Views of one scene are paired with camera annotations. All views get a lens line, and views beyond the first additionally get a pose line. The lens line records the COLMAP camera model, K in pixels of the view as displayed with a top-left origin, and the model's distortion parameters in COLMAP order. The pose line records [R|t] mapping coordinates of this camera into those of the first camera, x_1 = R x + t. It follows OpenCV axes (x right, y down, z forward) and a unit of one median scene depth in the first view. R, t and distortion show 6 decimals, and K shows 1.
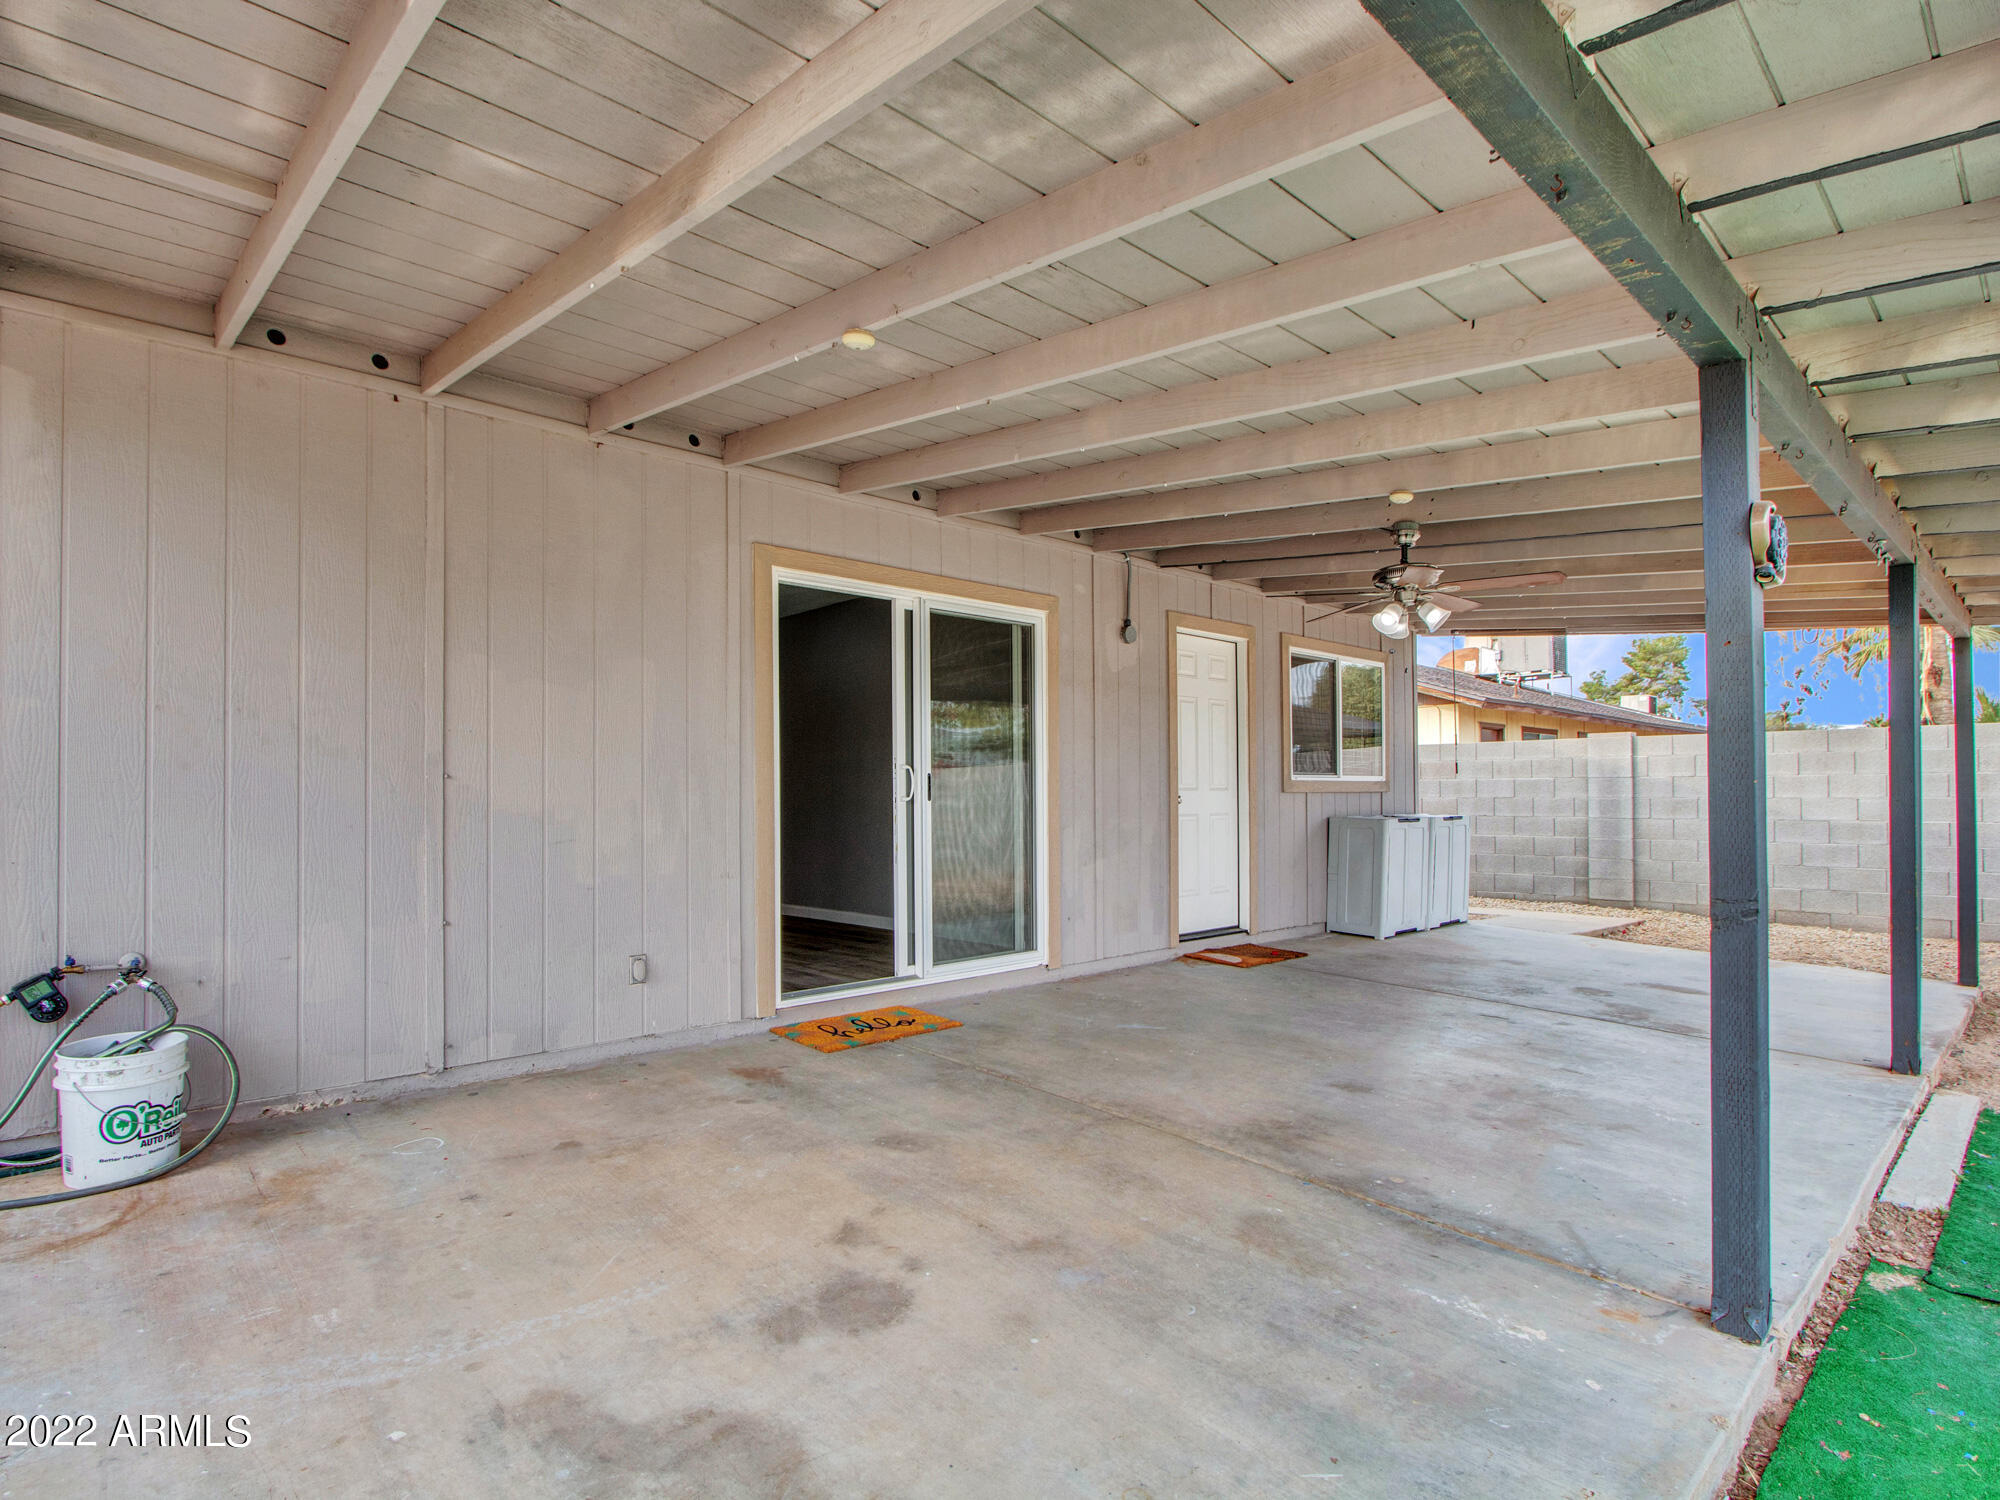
lens RADIAL K [[1061.5, 0, 986.7], [0, 1061.5, 785.1], [0, 0, 1]] dist [-0.010680, 0.002110]
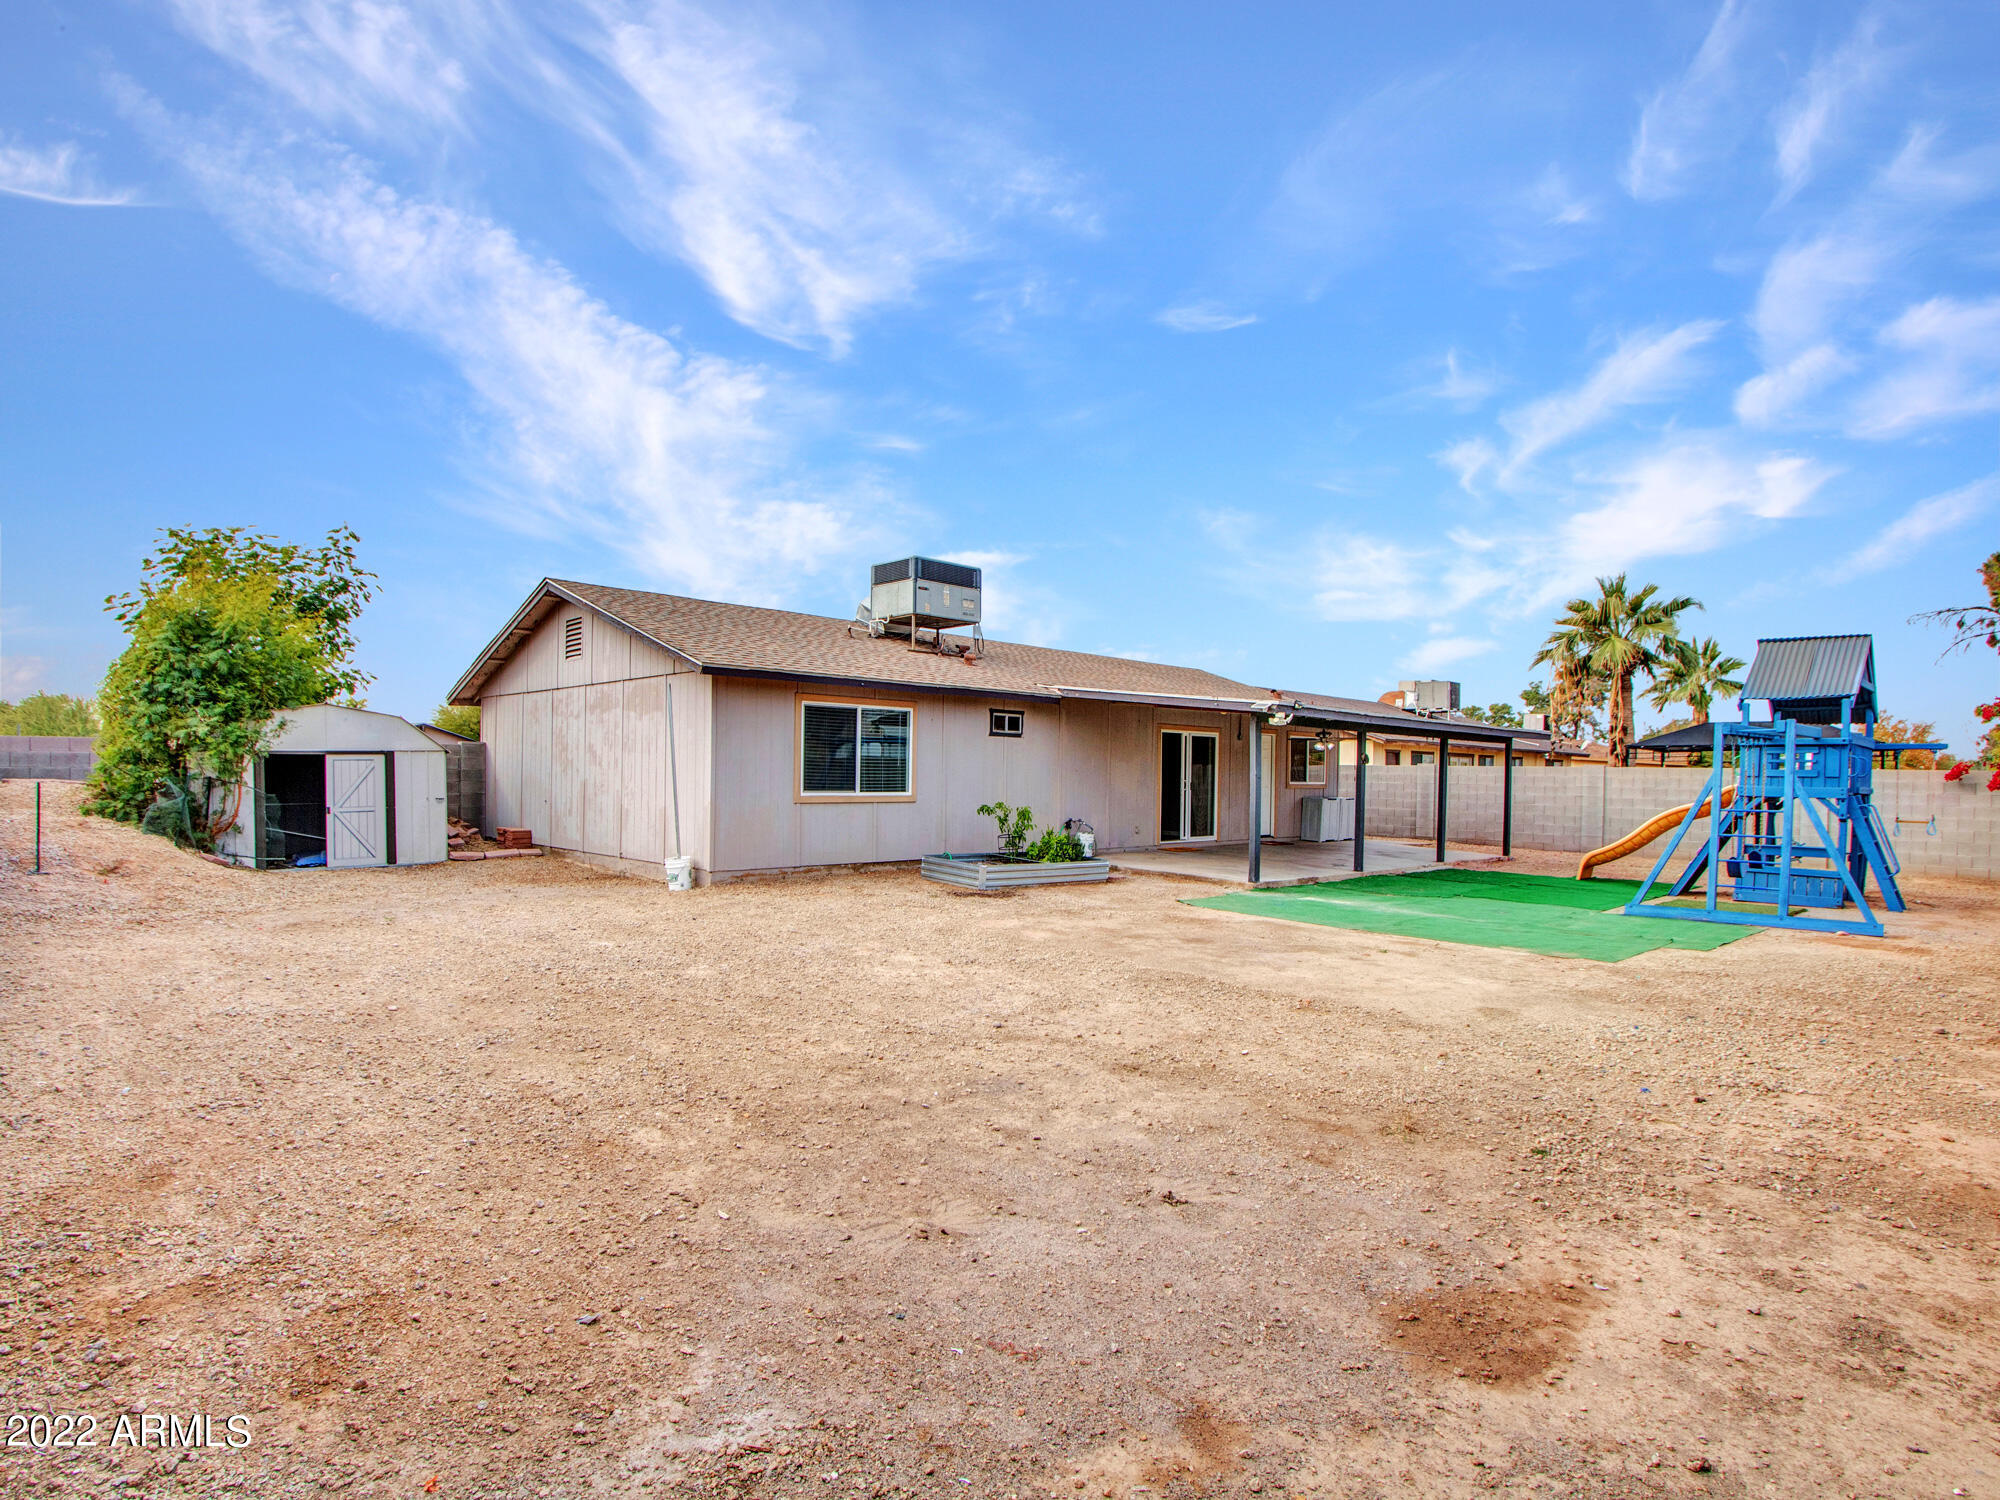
lens RADIAL K [[1011.3, 0, 999.1], [0, 1011.3, 783.8], [0, 0, 1]] dist [-0.020787, -0.000278]
pose [[0.999649, 0.021865, 0.014952, -0.444116], [-0.022174, 0.999537, 0.020854, -0.037692], [-0.014489, -0.021178, 0.999671, -1.415570]]
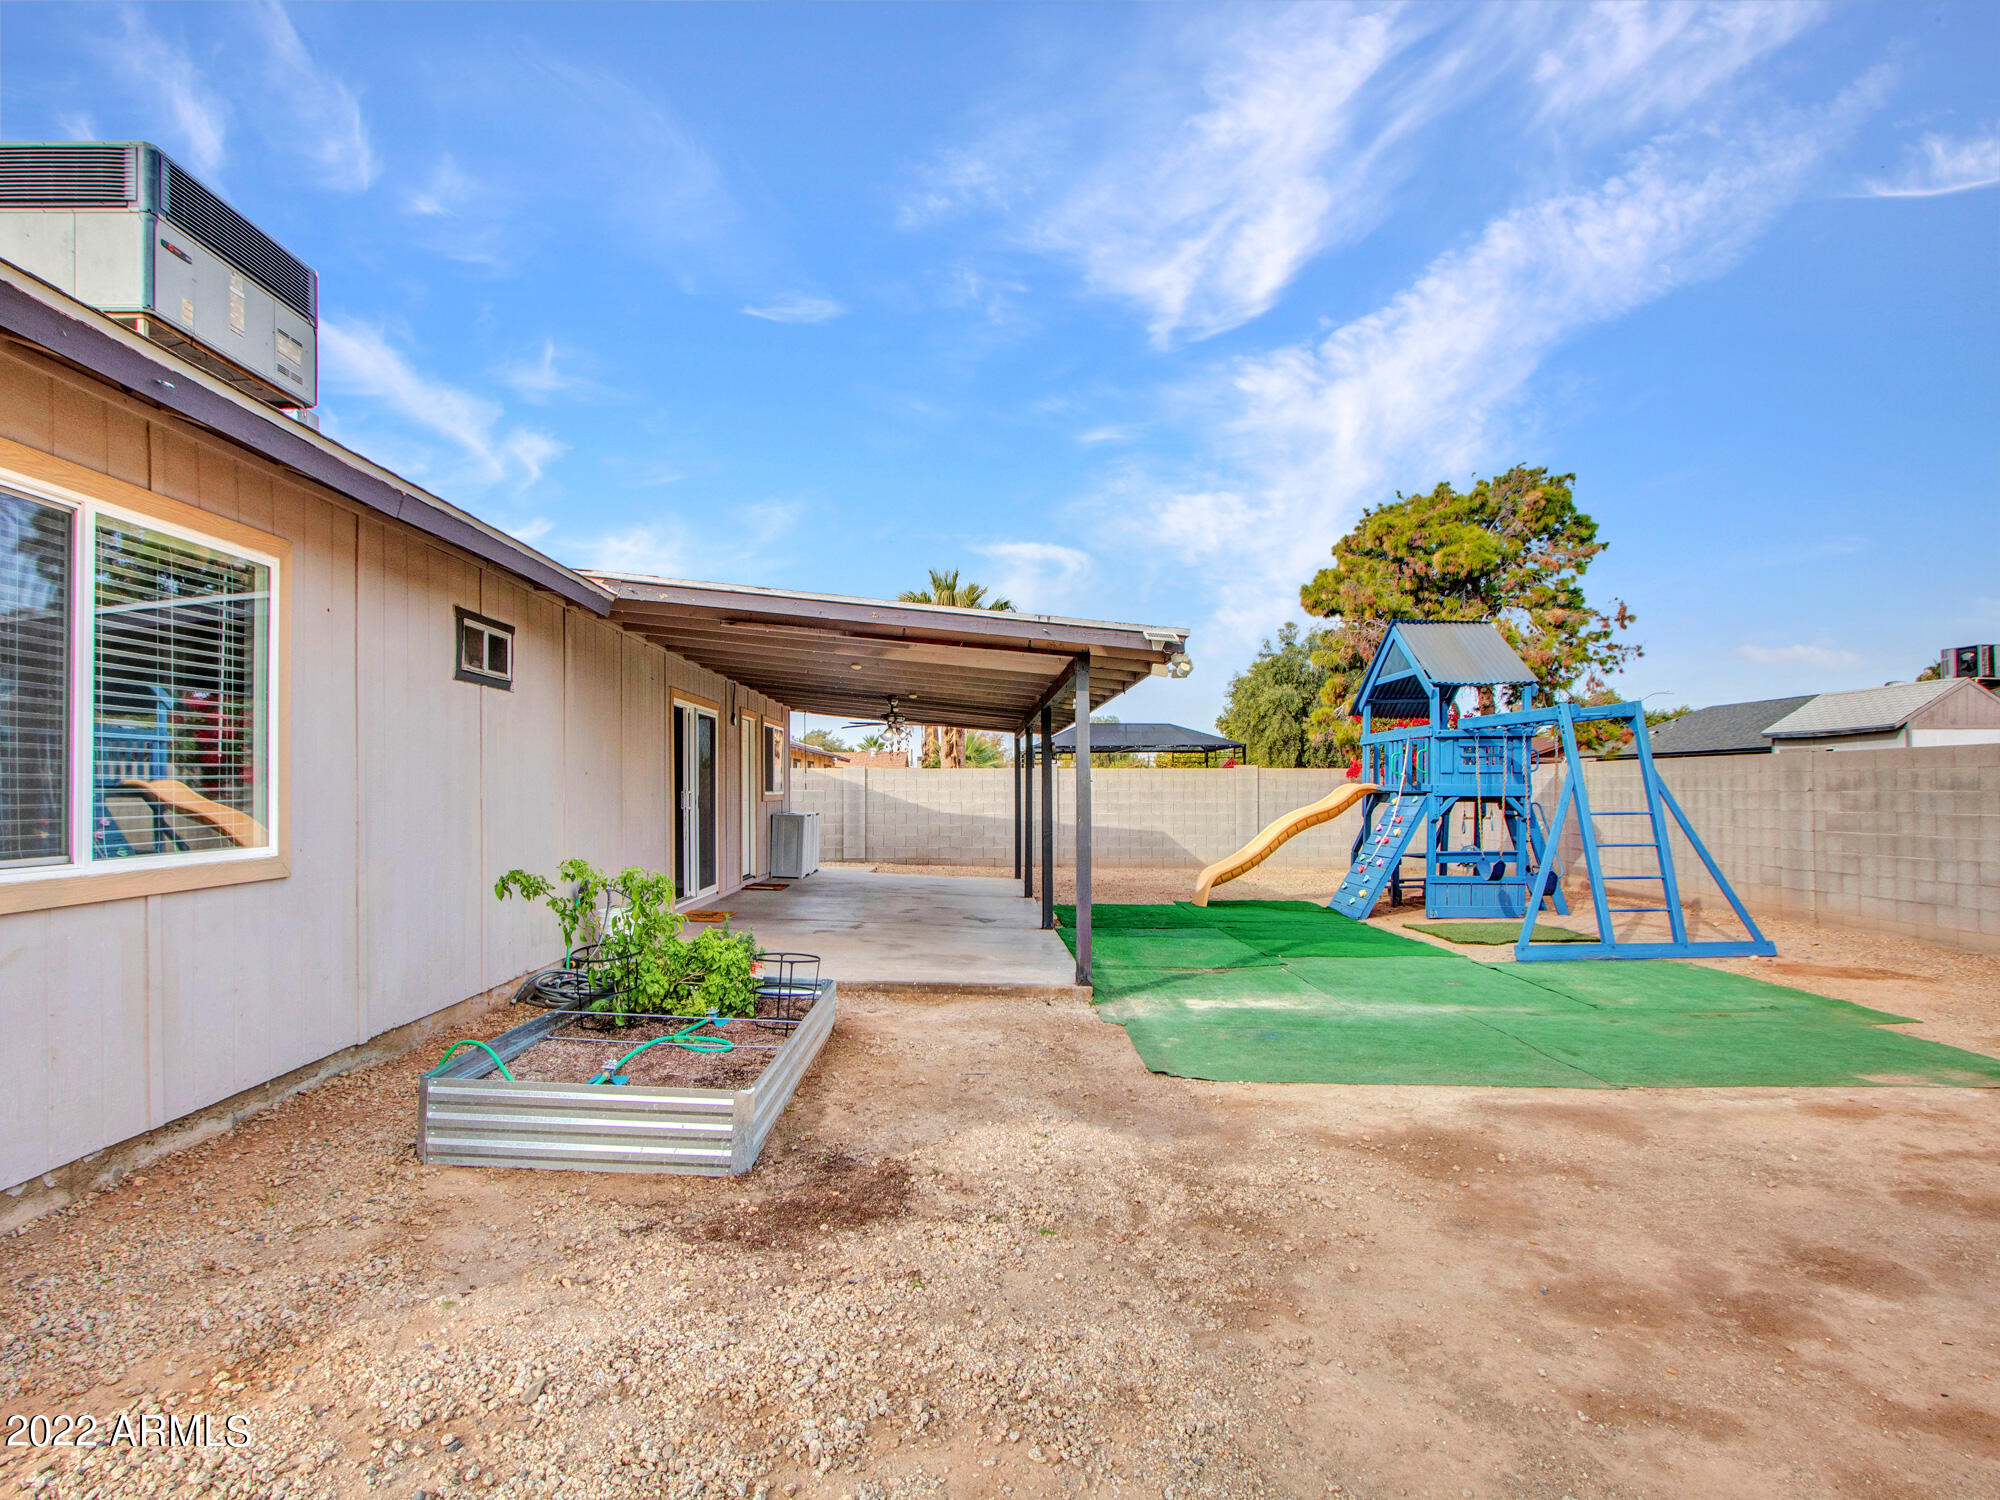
lens RADIAL K [[1038.3, 0, 996.6], [0, 1038.3, 777.5], [0, 0, 1]] dist [-0.013549, 0.000199]
pose [[0.679943, 0.013049, 0.733149, -0.662494], [-0.009669, 0.999914, -0.008830, -0.020180], [-0.733201, -0.001085, 0.680011, -0.466256]]
